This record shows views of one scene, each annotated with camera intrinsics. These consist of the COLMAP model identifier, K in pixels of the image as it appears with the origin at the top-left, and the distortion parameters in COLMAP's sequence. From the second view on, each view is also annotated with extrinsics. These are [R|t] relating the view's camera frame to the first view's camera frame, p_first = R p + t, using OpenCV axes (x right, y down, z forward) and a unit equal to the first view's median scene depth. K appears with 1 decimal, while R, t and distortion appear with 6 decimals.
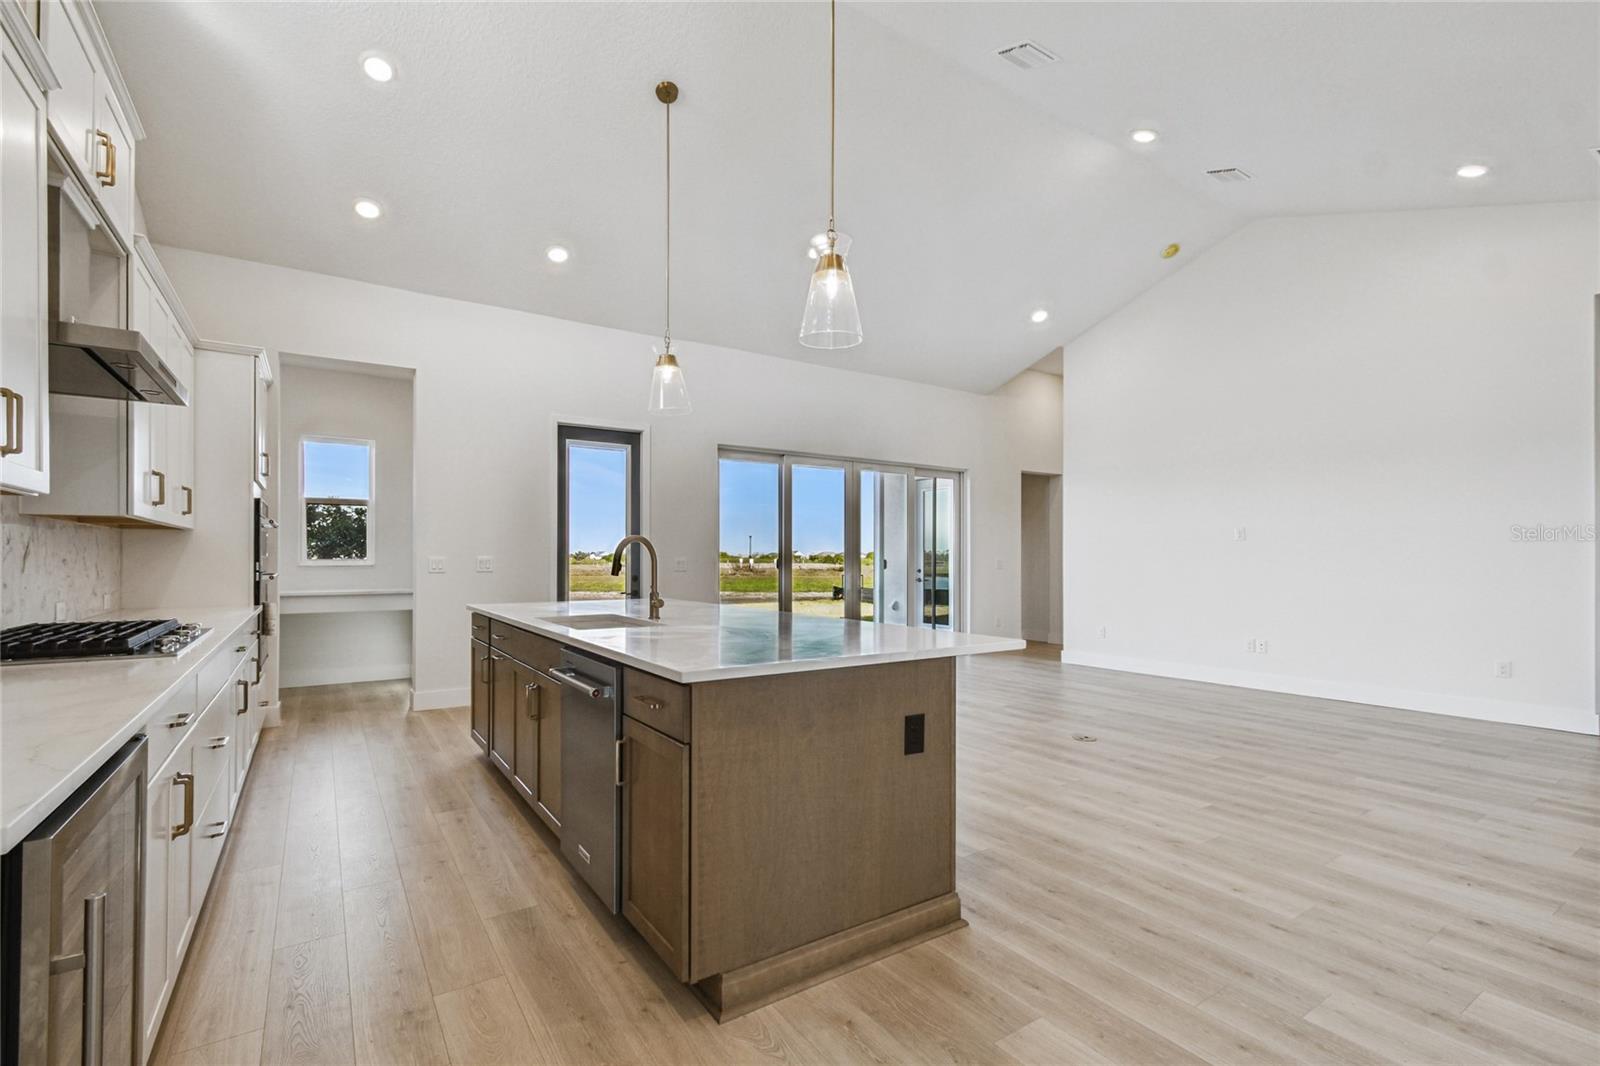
lens RADIAL K [[723.2, 0, 804.3], [0, 723.2, 553.6], [0, 0, 1]] dist [0.007097, -0.001425]
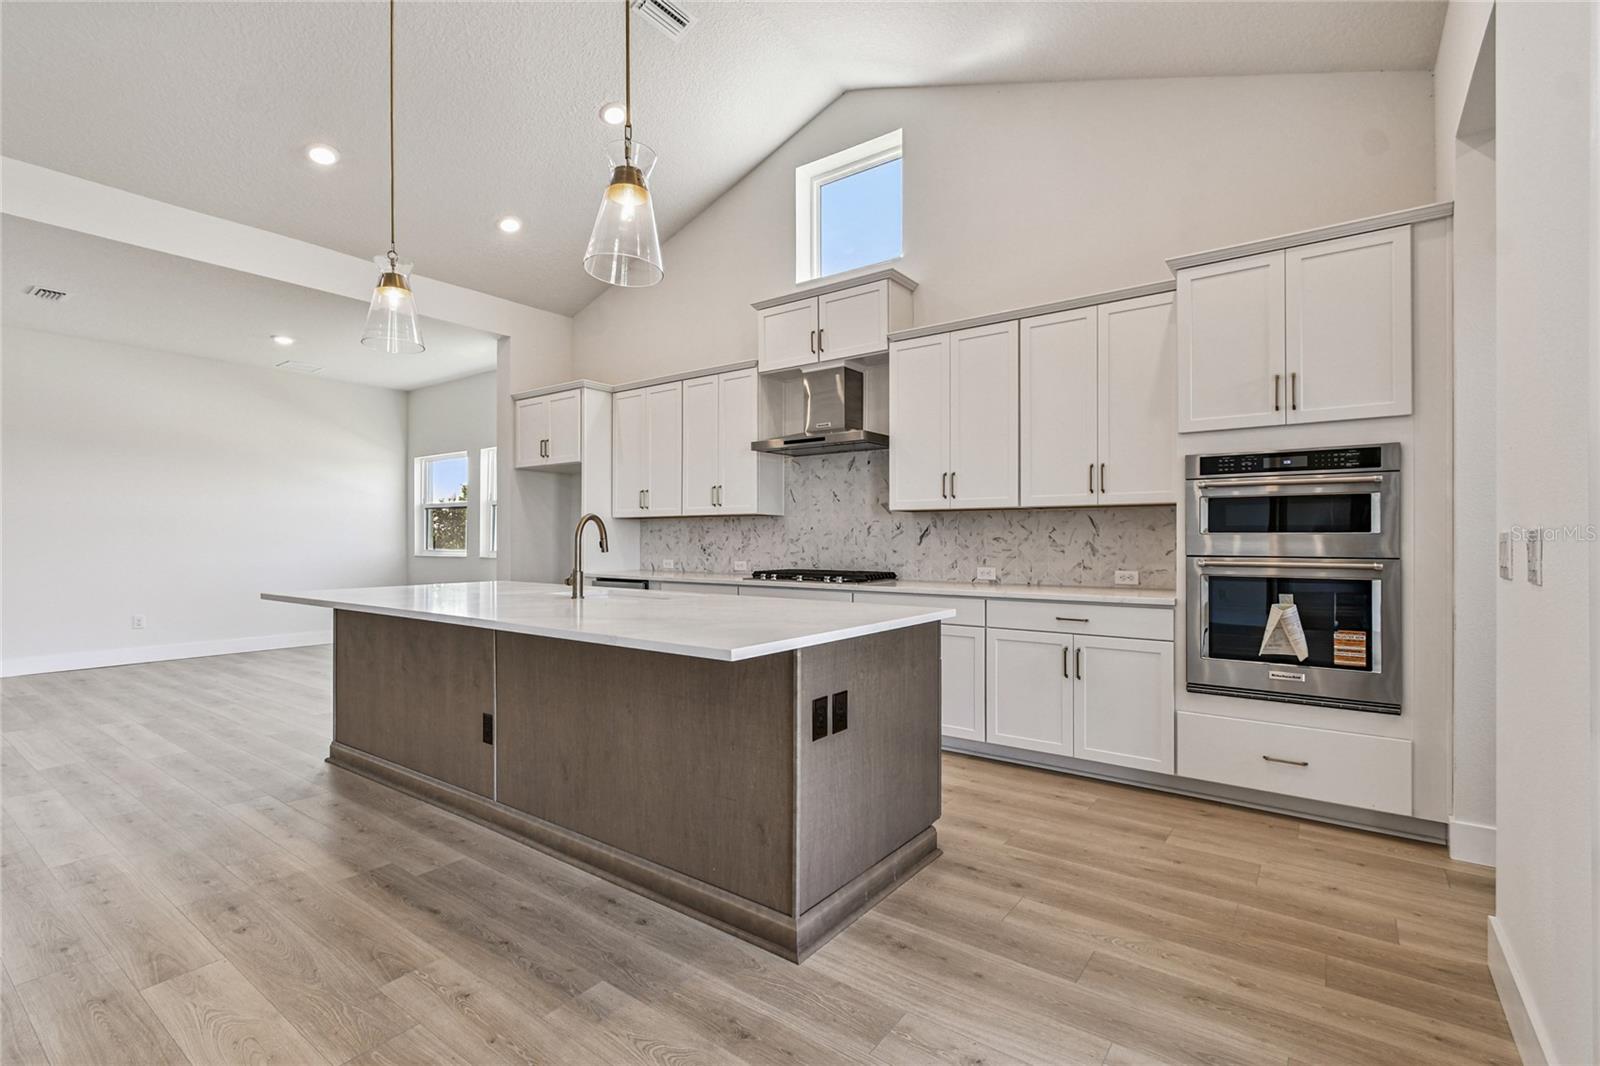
lens RADIAL K [[723.2, 0, 803.7], [0, 723.2, 542.1], [0, 0, 1]] dist [0.007097, -0.001425]
pose [[-0.940211, -0.000188, -0.340593, -0.125398], [0.000982, 0.999994, -0.003263, 0.015073], [0.340591, -0.003403, -0.940205, 1.575037]]
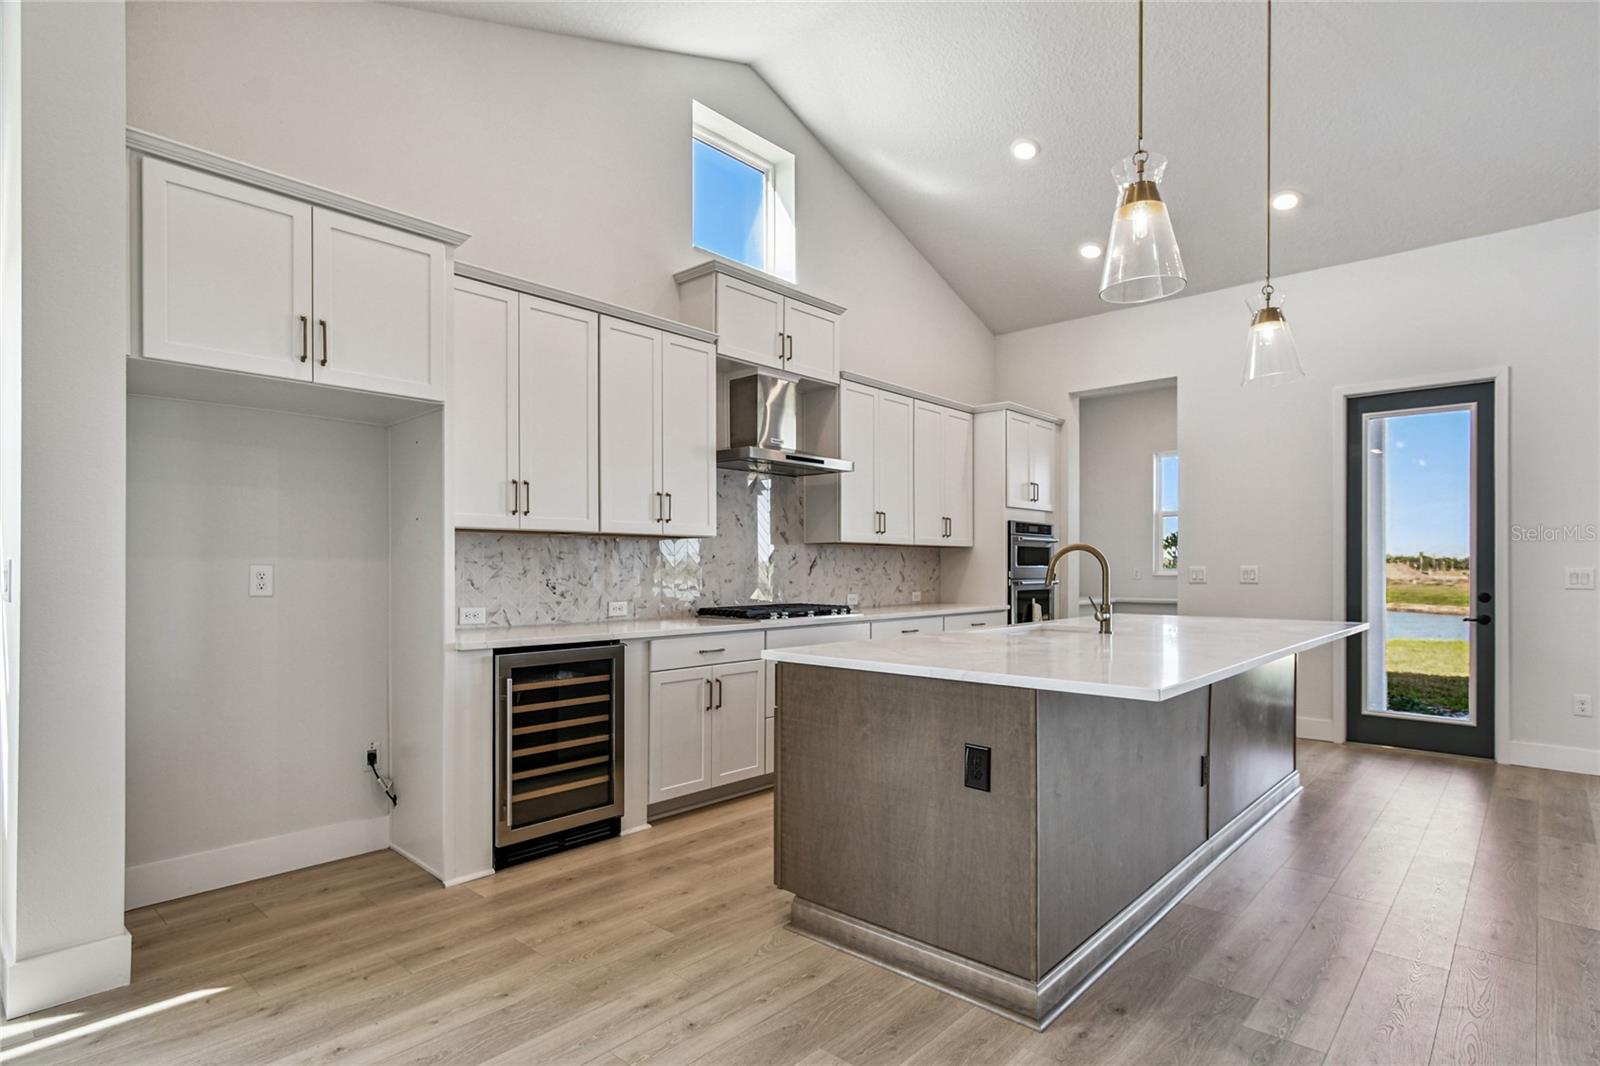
lens RADIAL K [[824.2, 0, 788.2], [0, 824.2, 561.7], [0, 0, 1]] dist [0.002234, 0.000640]
pose [[0.236470, -0.006698, -0.971616, 0.561922], [0.005348, 0.999970, -0.005592, 0.001888], [0.971624, -0.003874, 0.236499, 0.282555]]
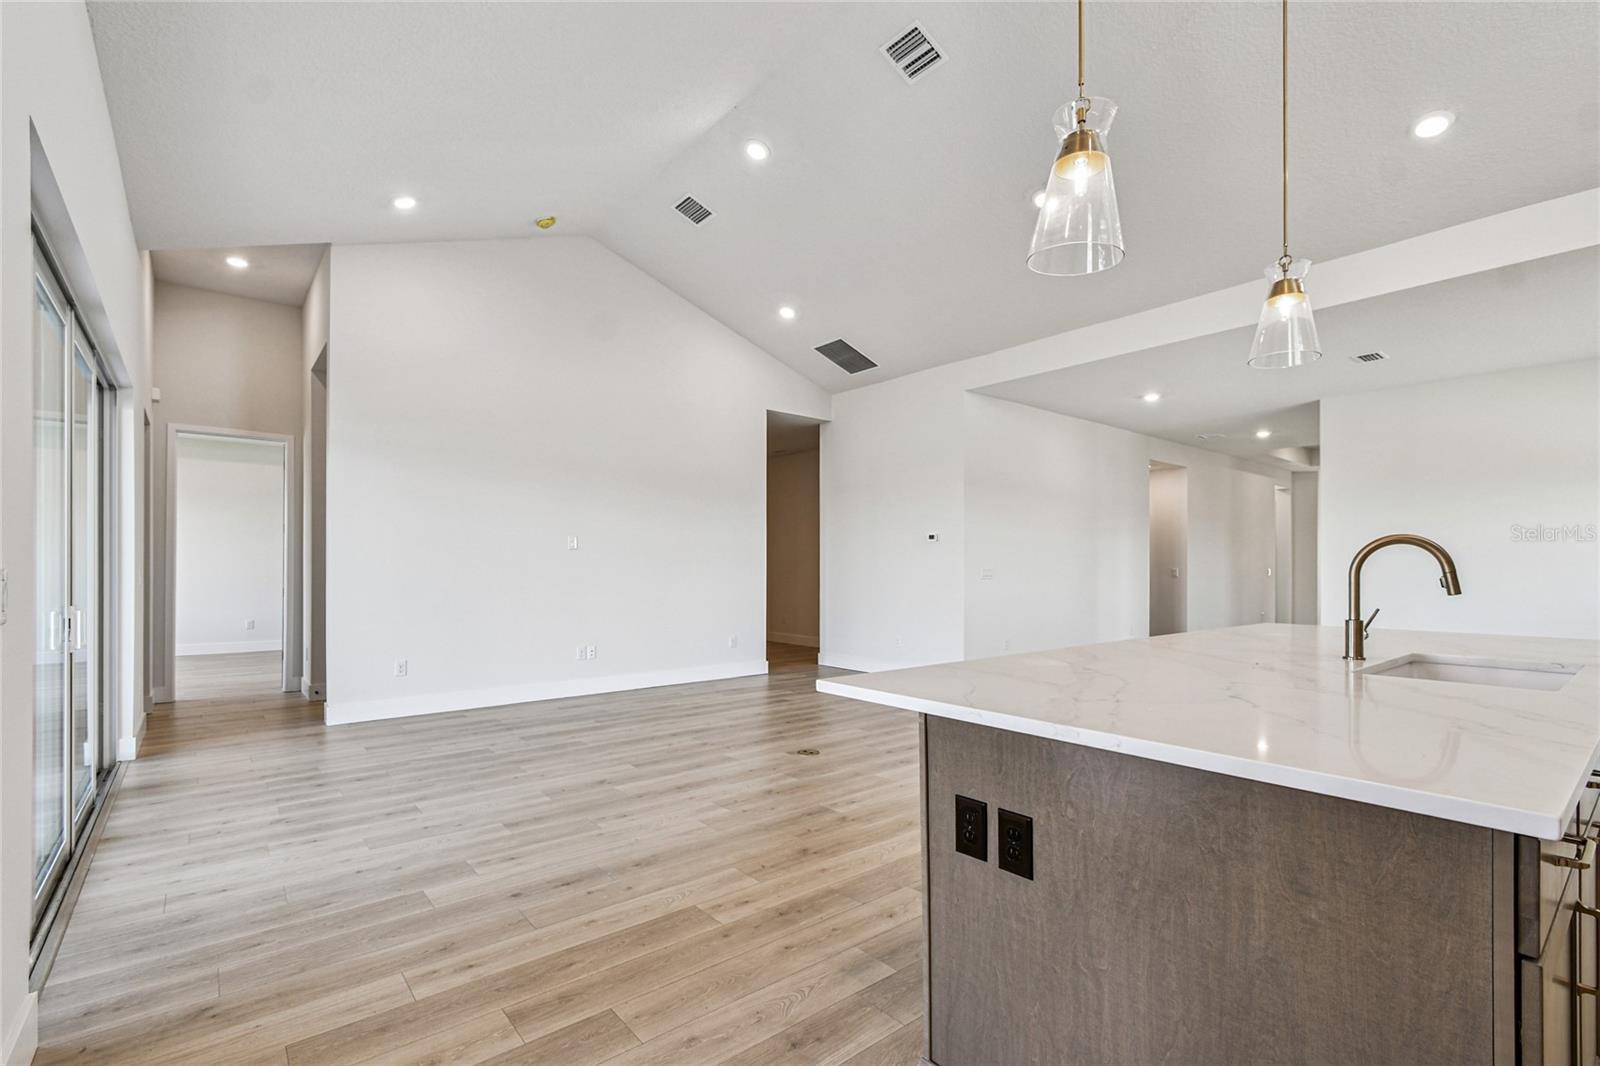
lens RADIAL K [[723.2, 0, 792.0], [0, 723.2, 567.6], [0, 0, 1]] dist [0.007097, -0.001425]
pose [[-0.092907, -0.000281, 0.995675, -0.642477], [-0.007514, 0.999972, -0.000418, 0.008900], [-0.995646, -0.007520, -0.092906, 1.235181]]
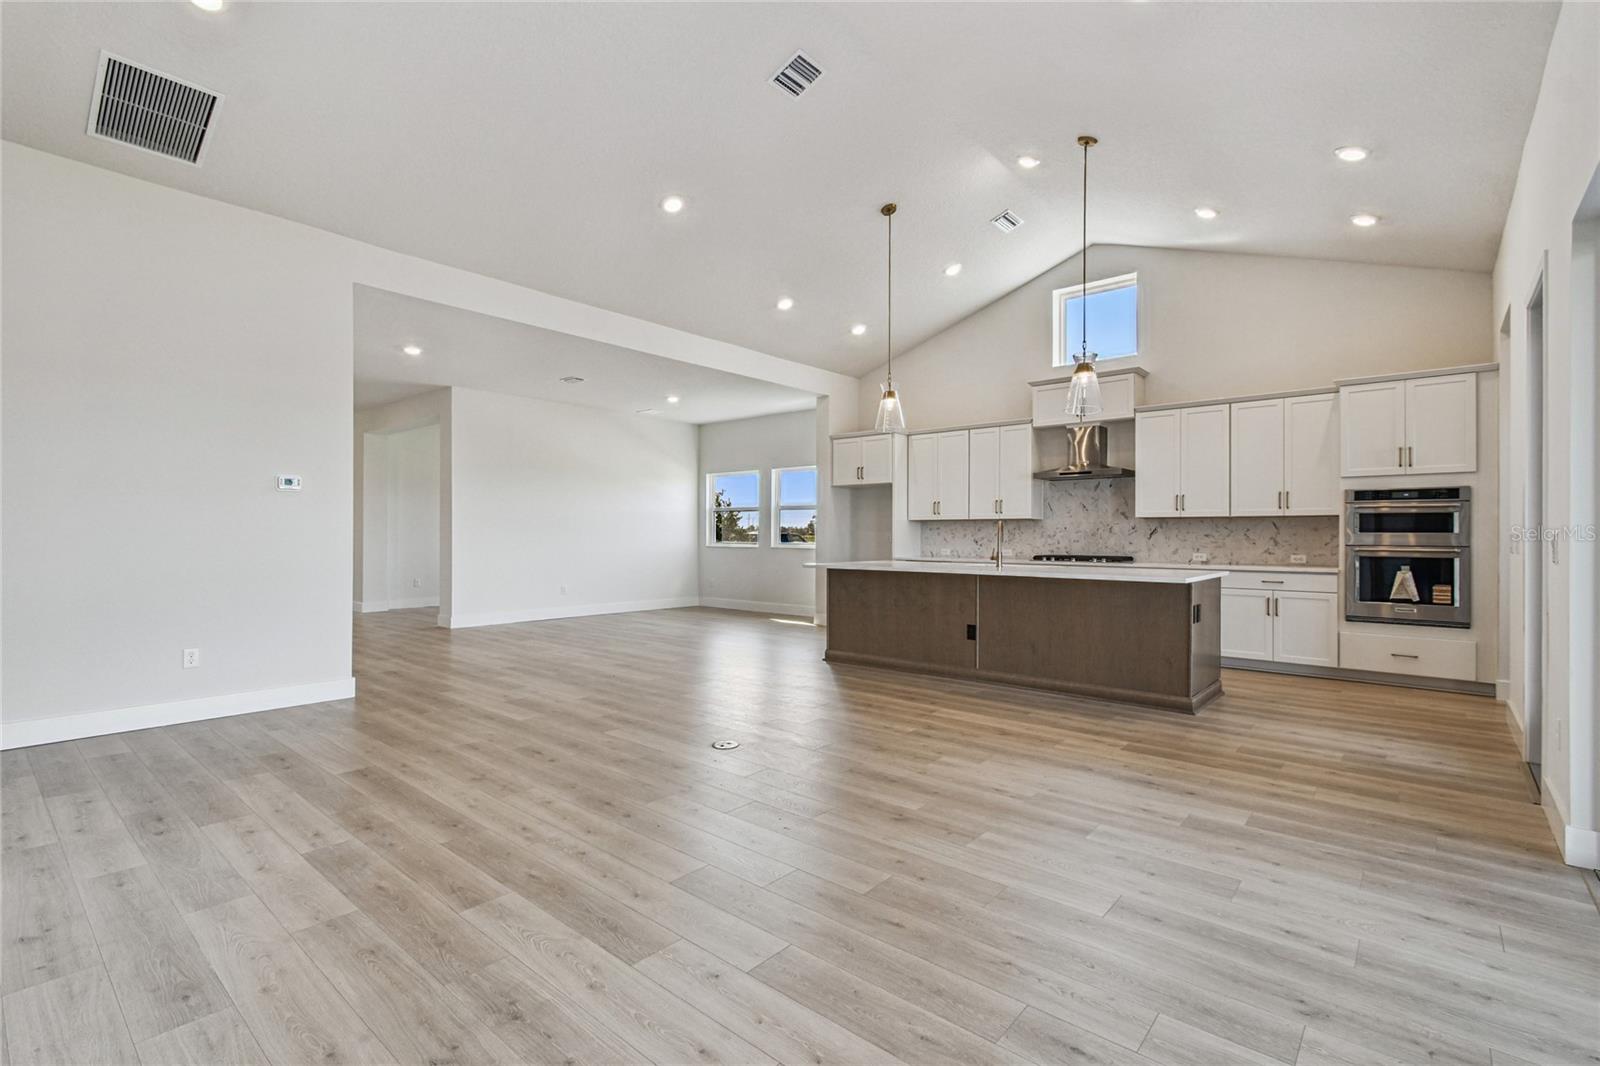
lens RADIAL K [[723.2, 0, 804.1], [0, 723.2, 535.5], [0, 0, 1]] dist [0.007097, -0.001425]
pose [[-0.962700, -0.004023, -0.270540, 0.585925], [-0.002879, 0.999985, -0.004626, 0.017400], [0.270555, -0.003674, -0.962698, 2.035380]]
